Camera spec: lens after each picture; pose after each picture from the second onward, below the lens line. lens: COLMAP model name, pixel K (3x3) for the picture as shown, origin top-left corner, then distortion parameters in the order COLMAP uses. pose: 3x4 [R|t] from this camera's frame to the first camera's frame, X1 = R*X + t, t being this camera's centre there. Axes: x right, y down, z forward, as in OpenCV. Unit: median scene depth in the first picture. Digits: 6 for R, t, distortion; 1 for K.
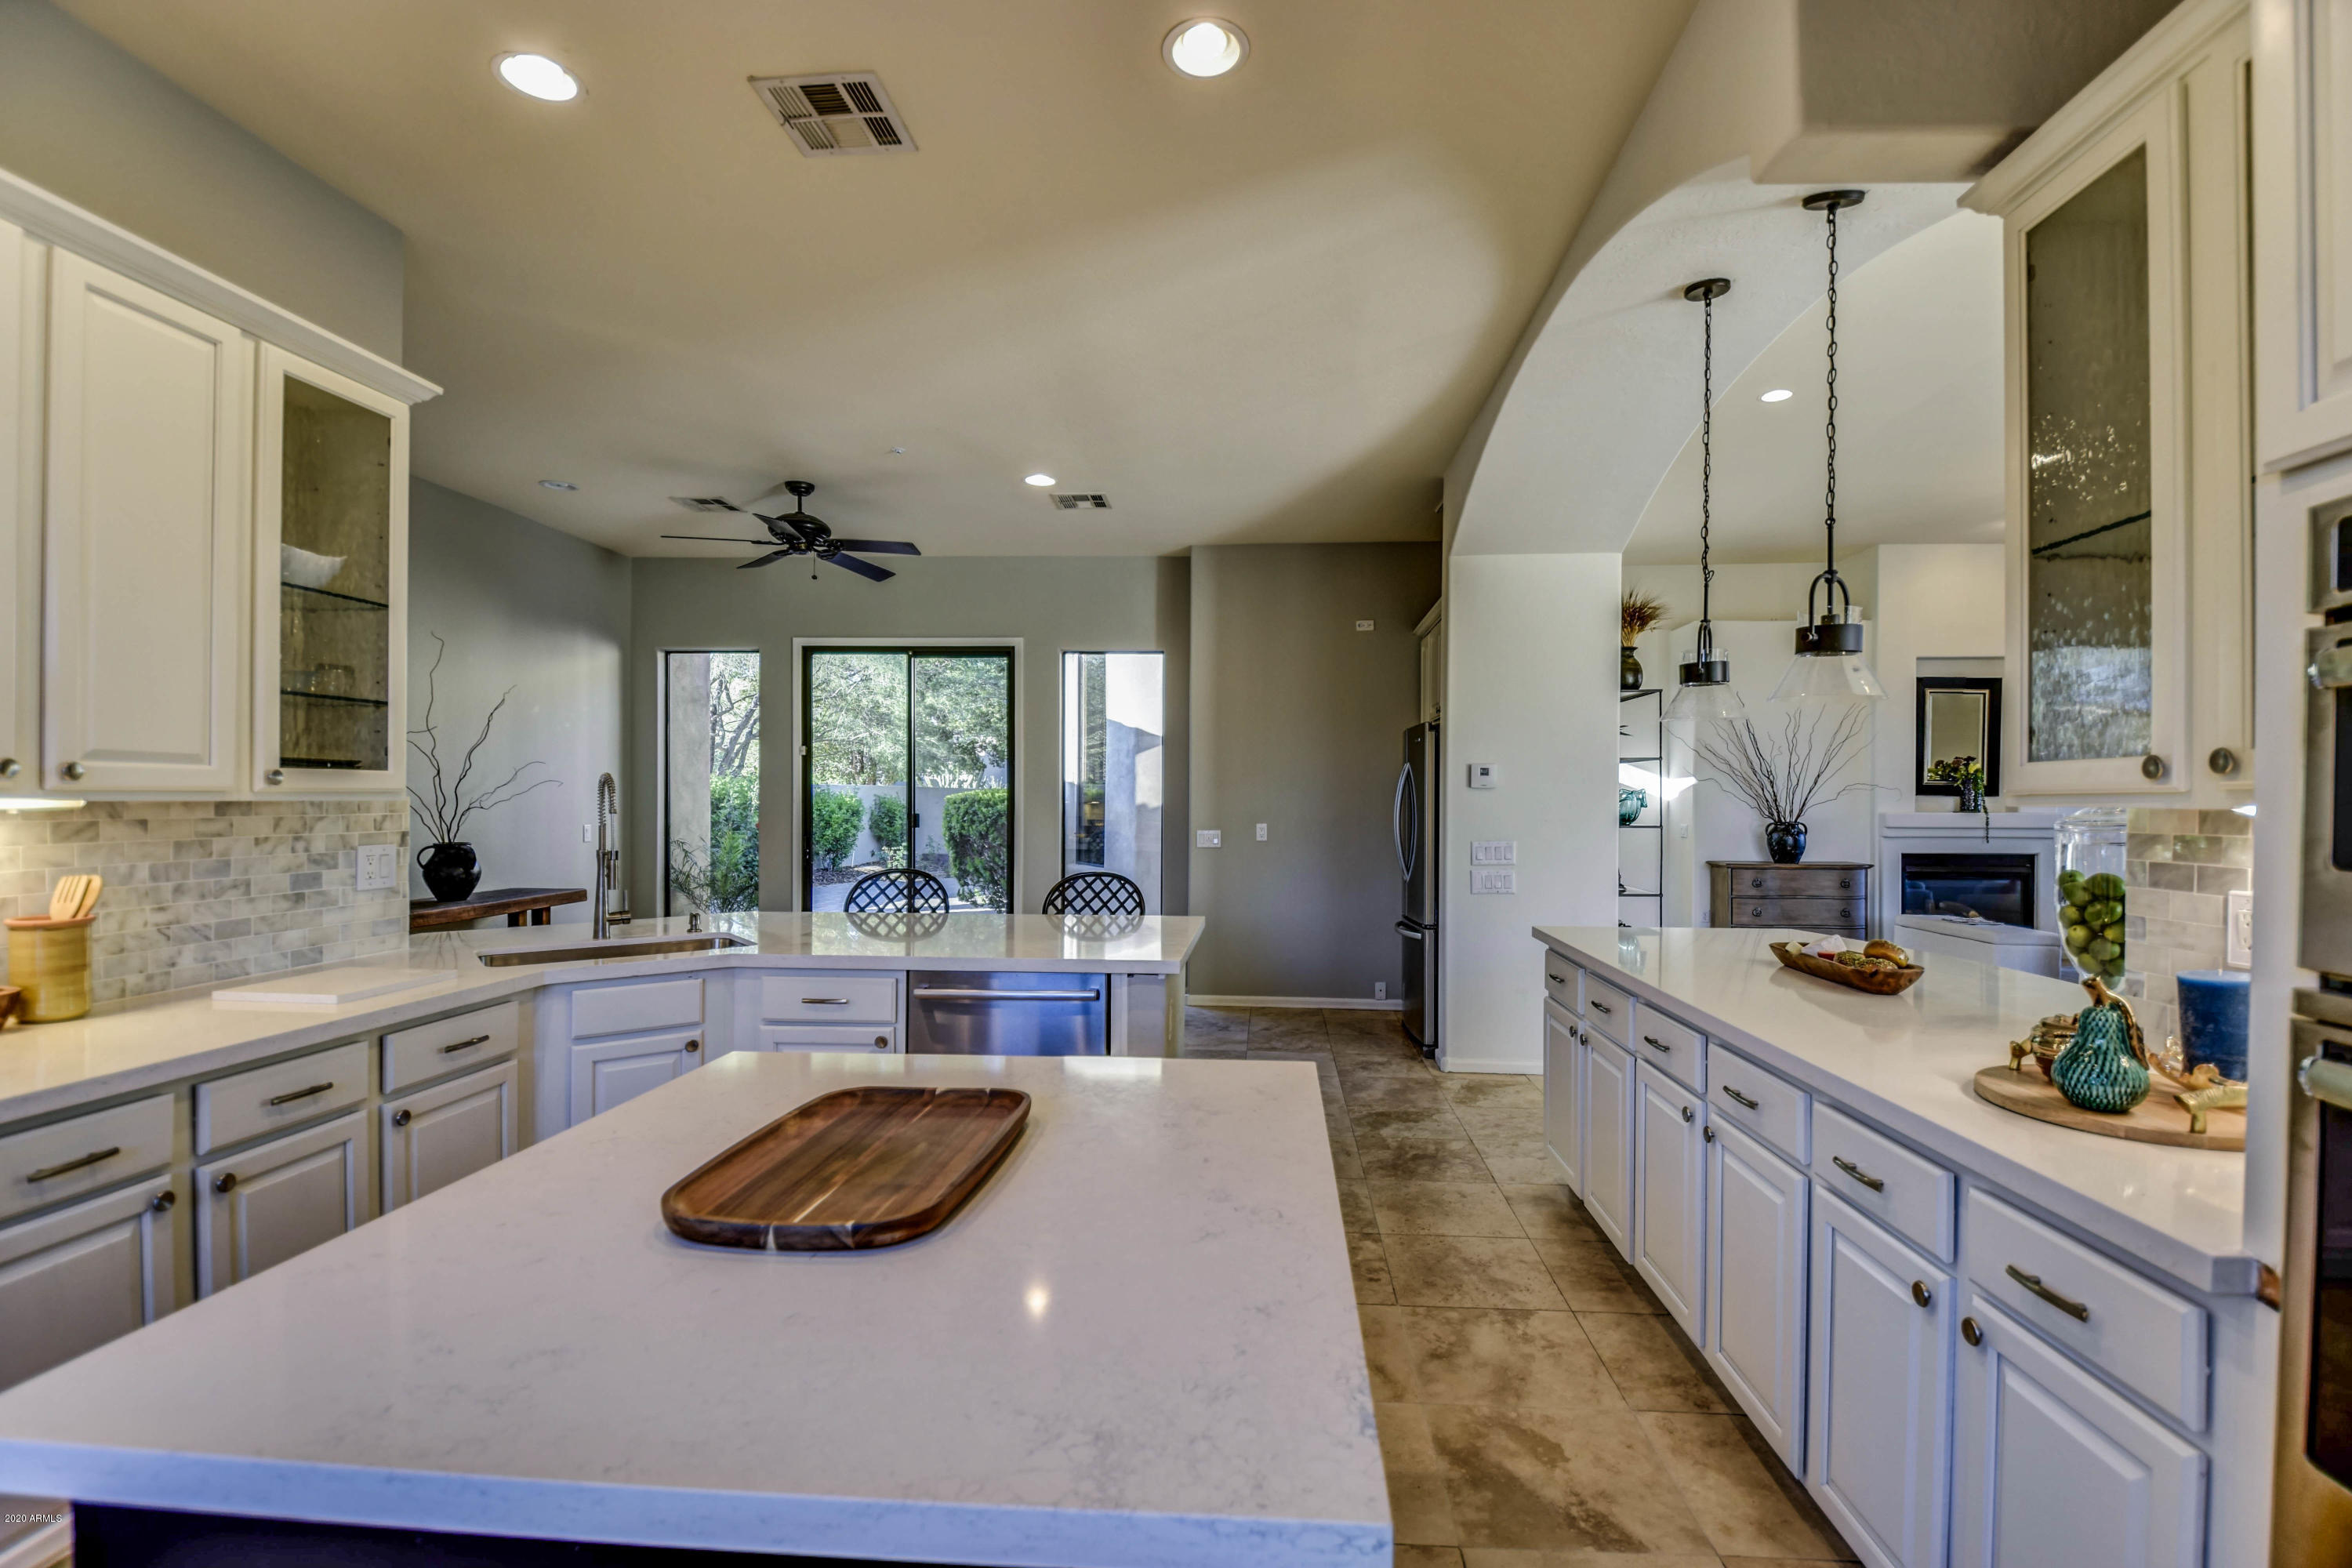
lens RADIAL K [[1037.9, 0, 1201.4], [0, 1037.9, 808.1], [0, 0, 1]] dist [0.012837, -0.016946]
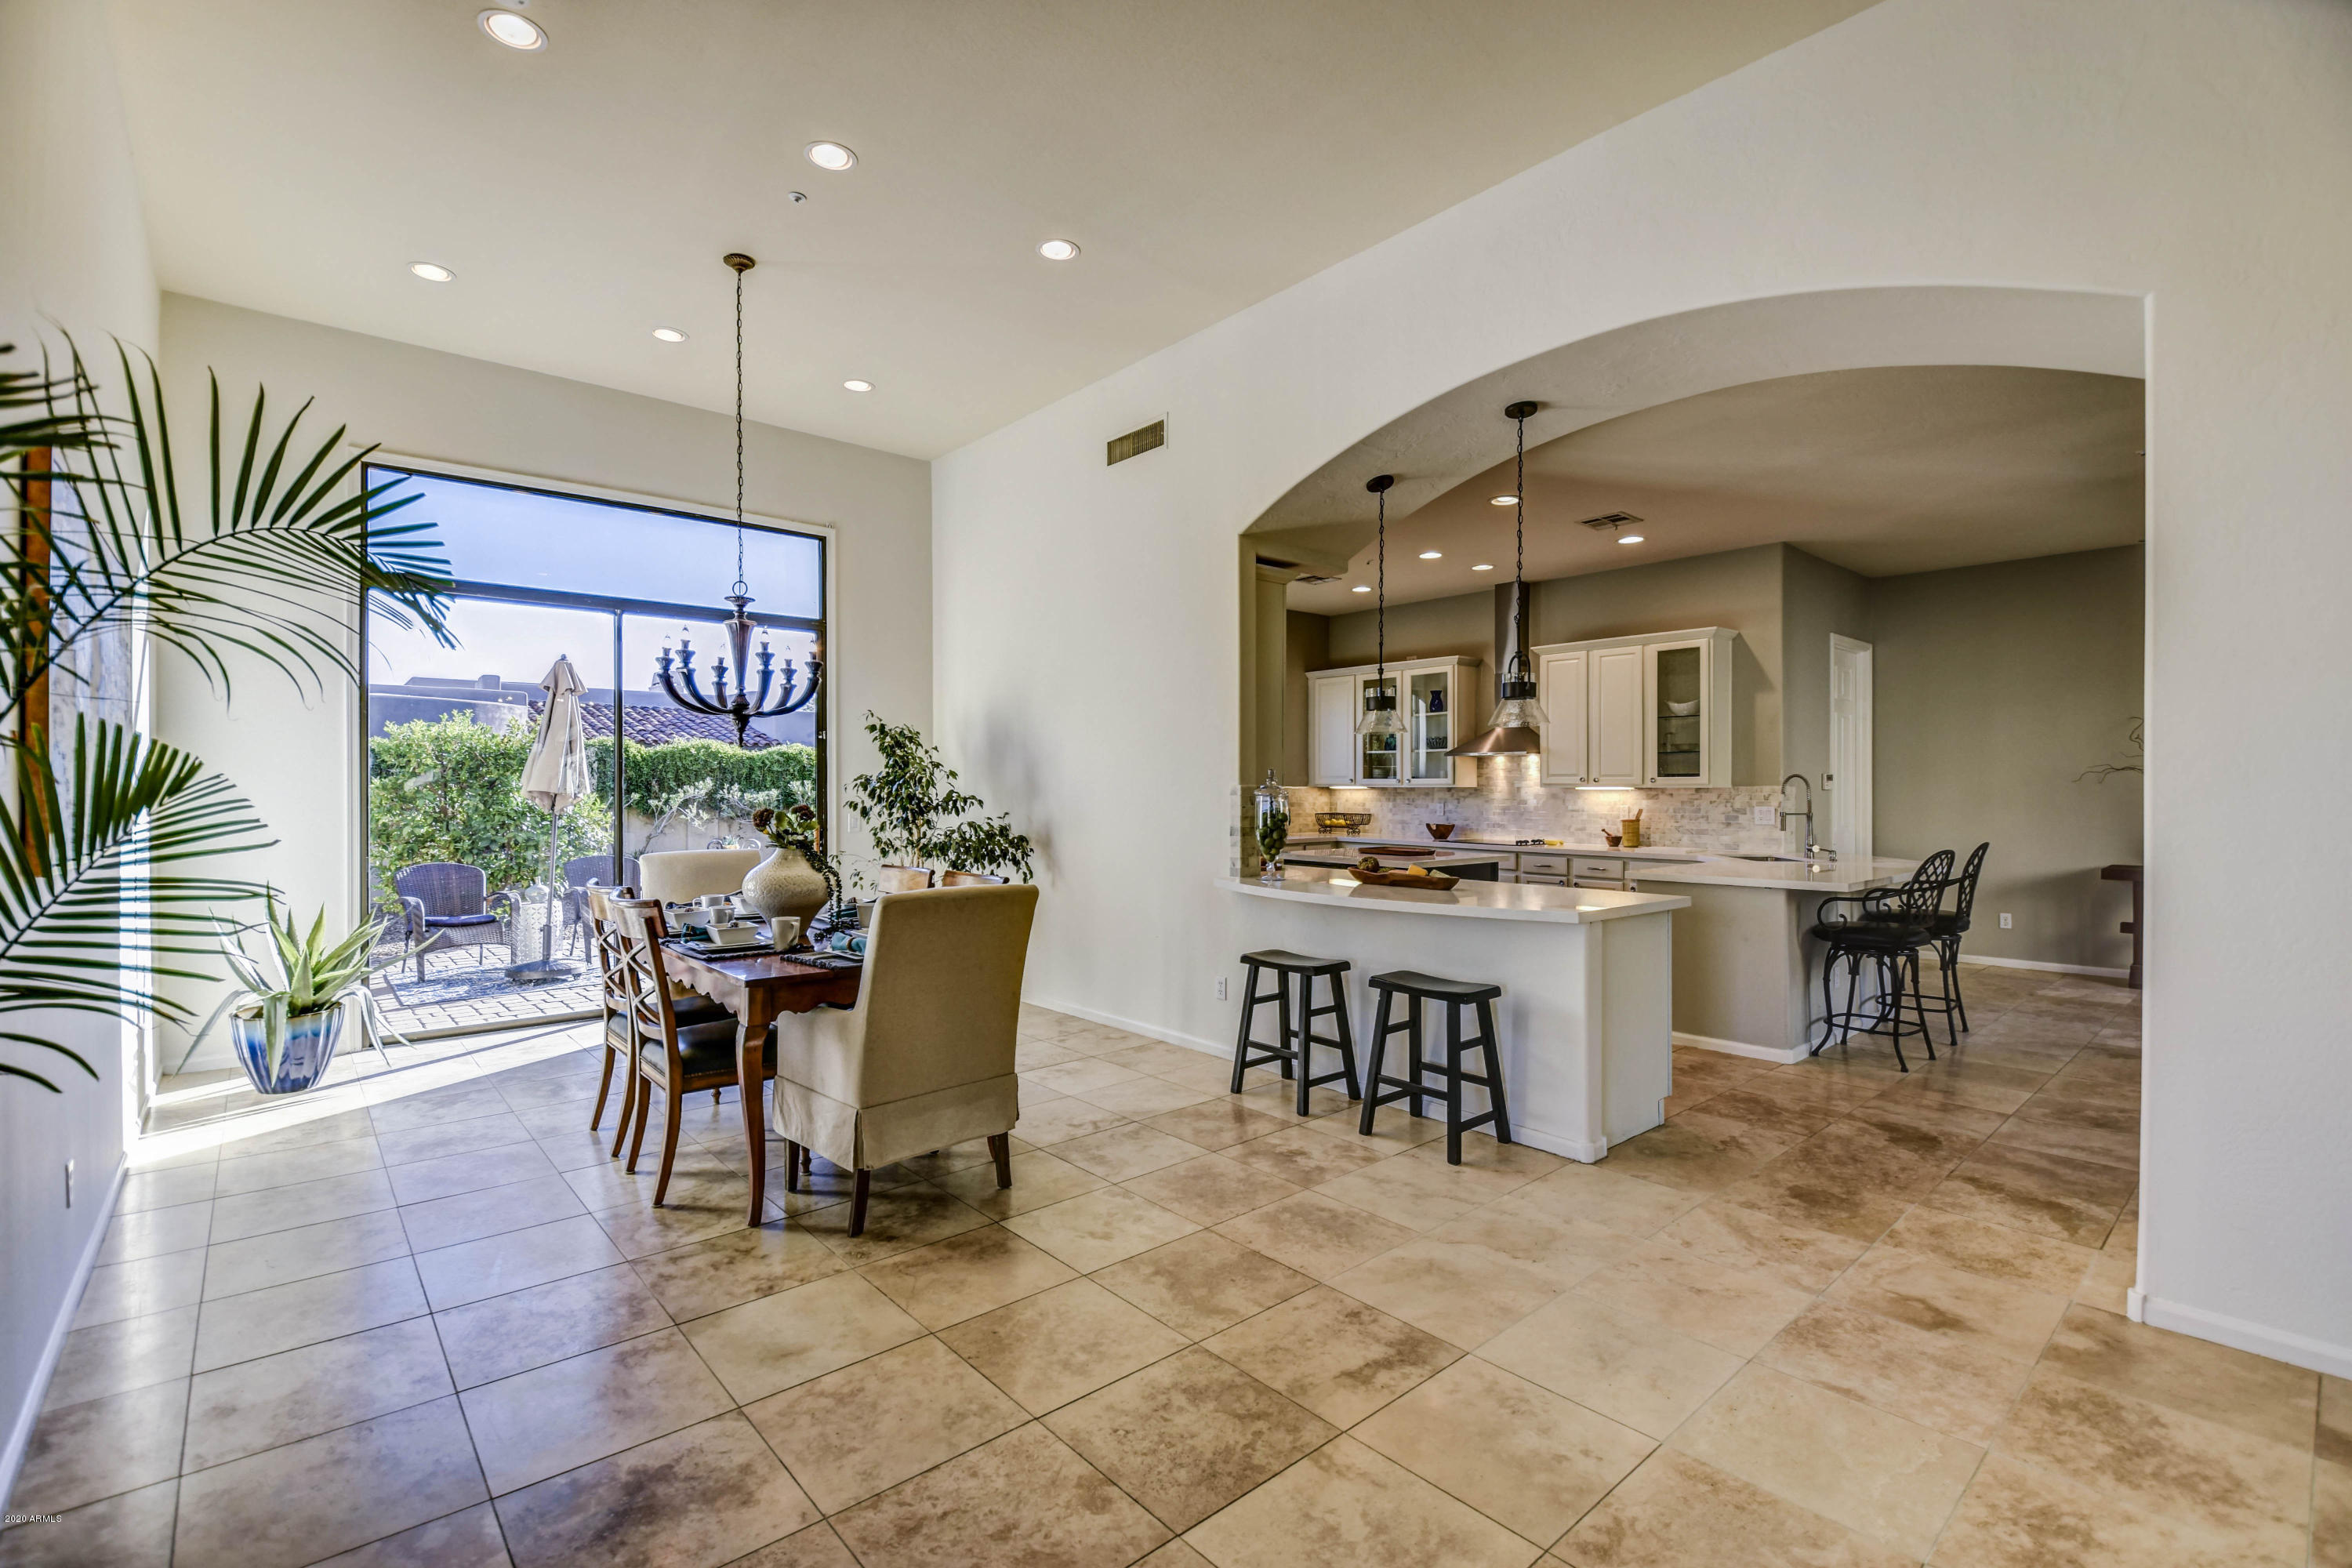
lens RADIAL K [[1037.9, 0, 1177.6], [0, 1037.9, 790.2], [0, 0, 1]] dist [0.012837, -0.016946]
pose [[-0.708272, -0.004123, -0.705928, 1.764137], [-0.011286, 0.999921, 0.005484, -0.000148], [0.705850, 0.011851, -0.708263, 1.648481]]
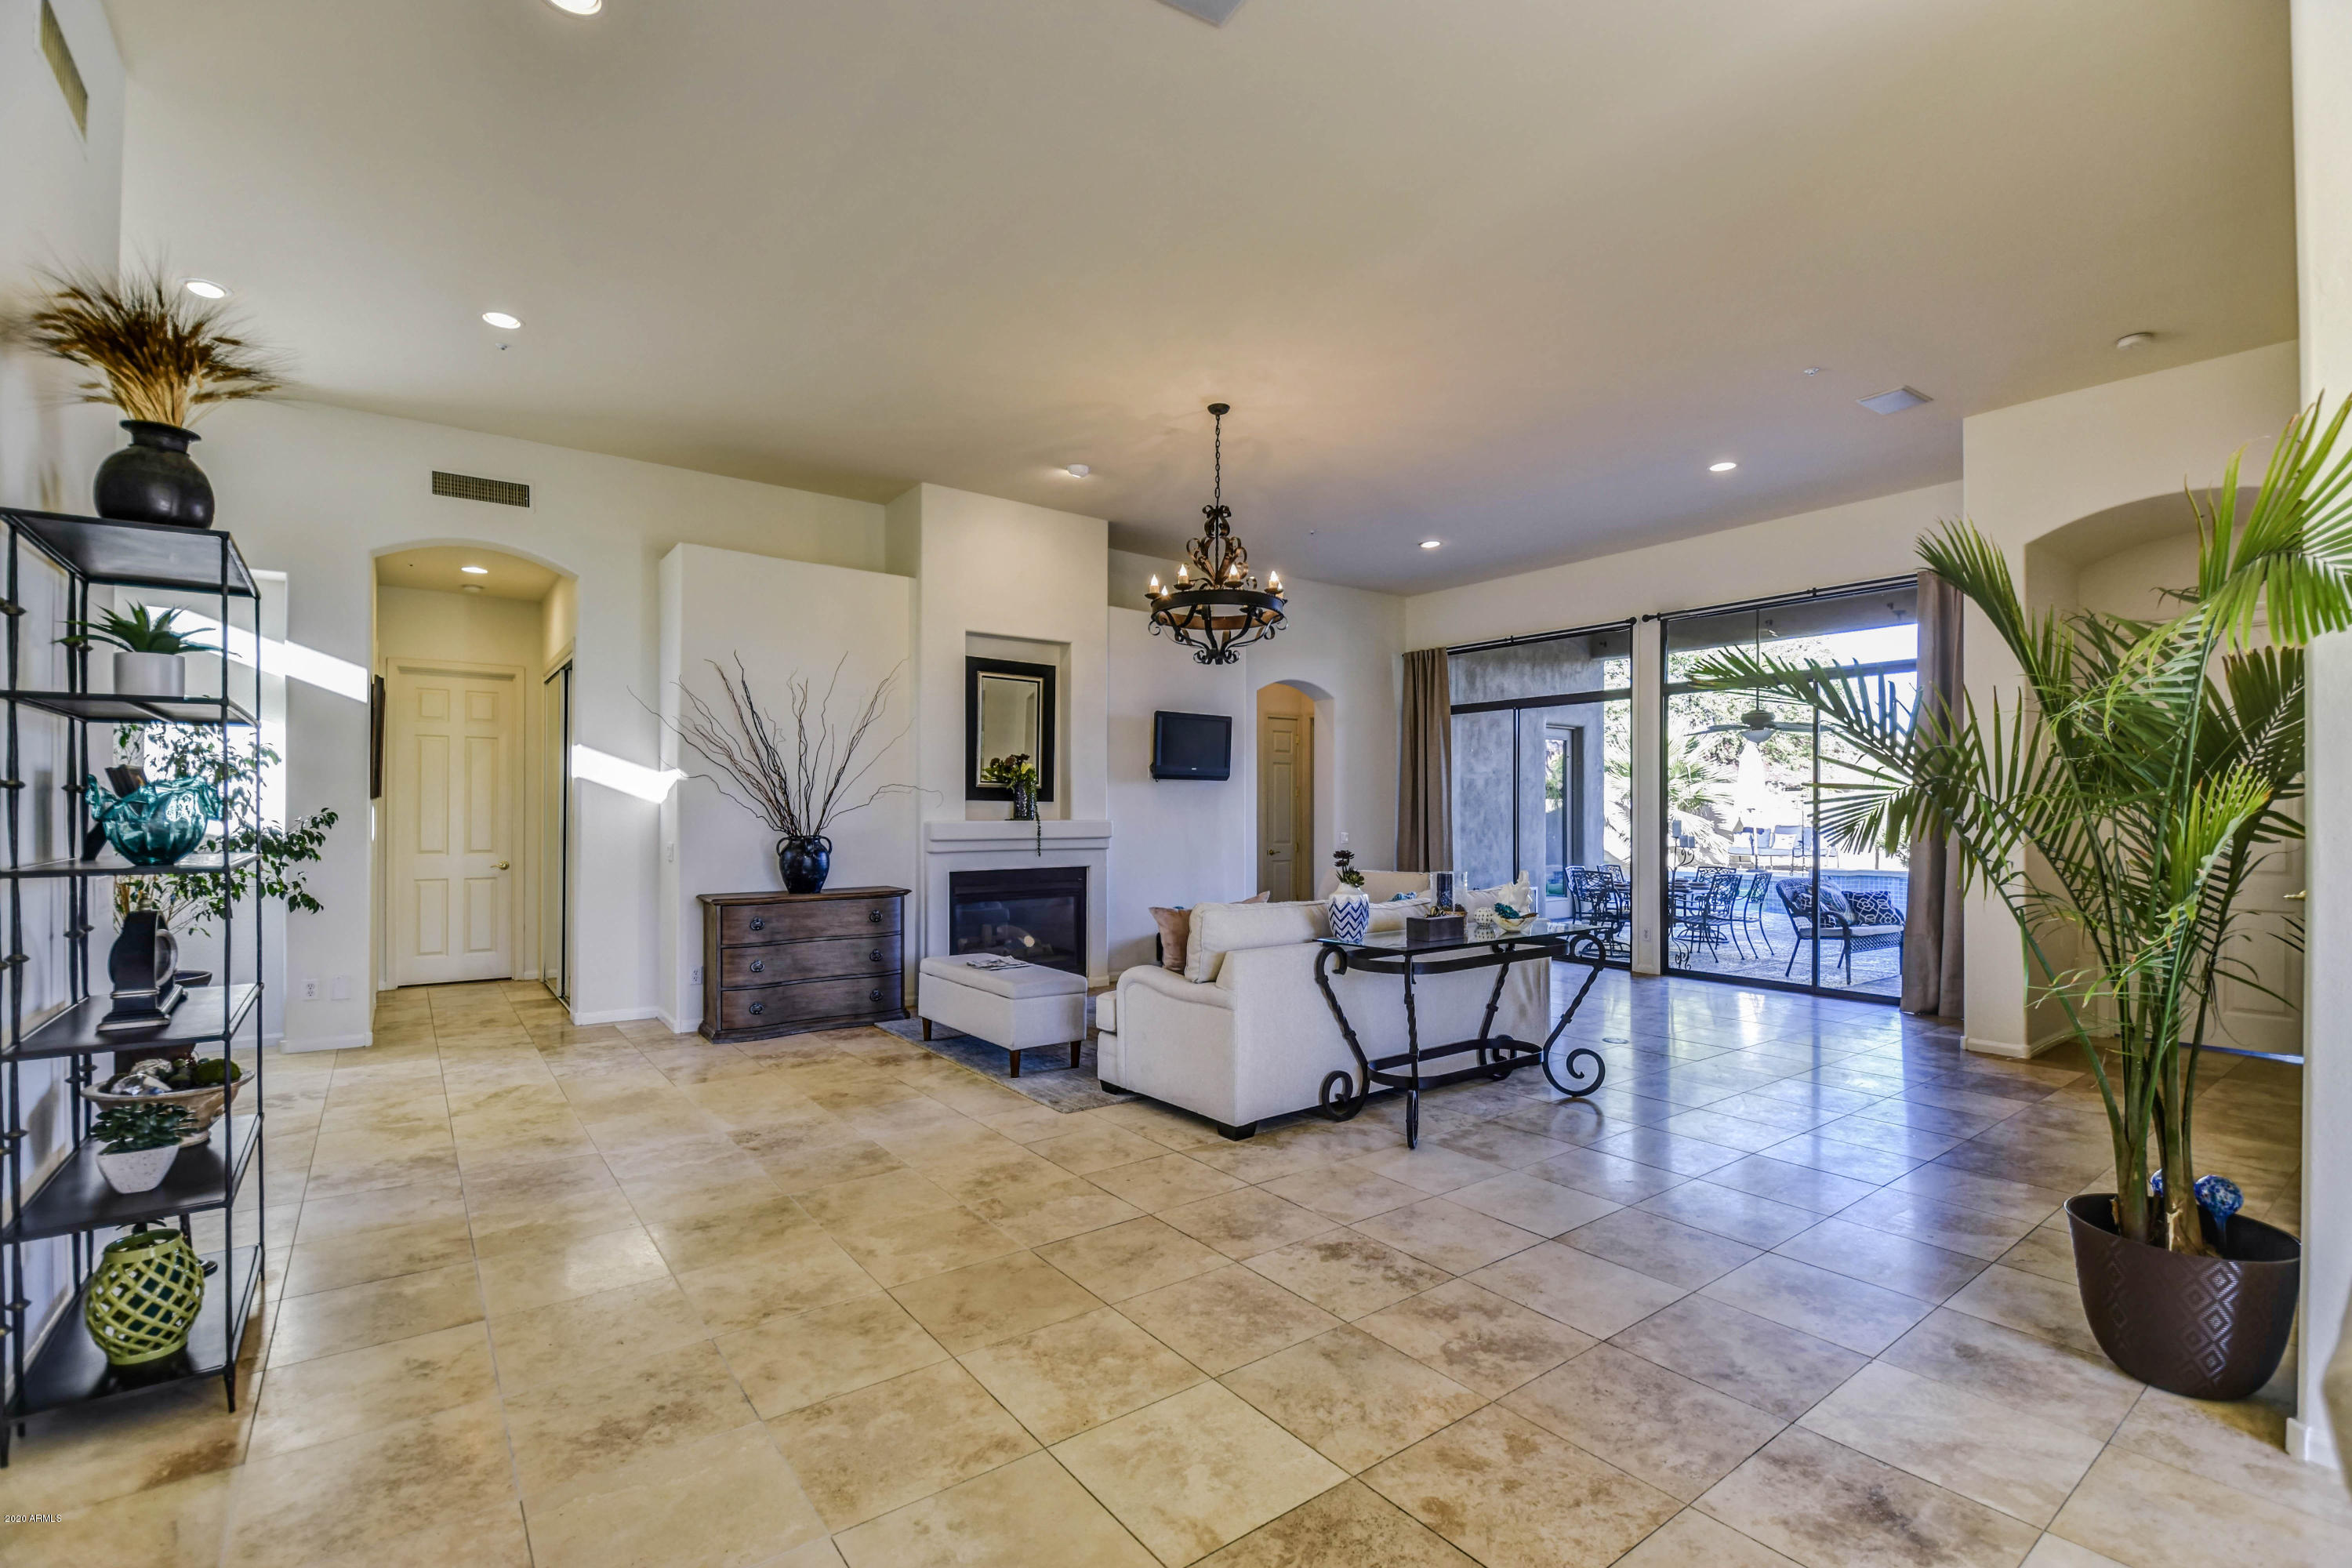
lens RADIAL K [[1037.9, 0, 1175.2], [0, 1037.9, 806.4], [0, 0, 1]] dist [0.012837, -0.016946]
pose [[0.761631, -0.000184, 0.648011, 0.829627], [0.006167, 0.999957, -0.006963, -0.002180], [-0.647982, 0.009300, 0.761599, 0.801678]]
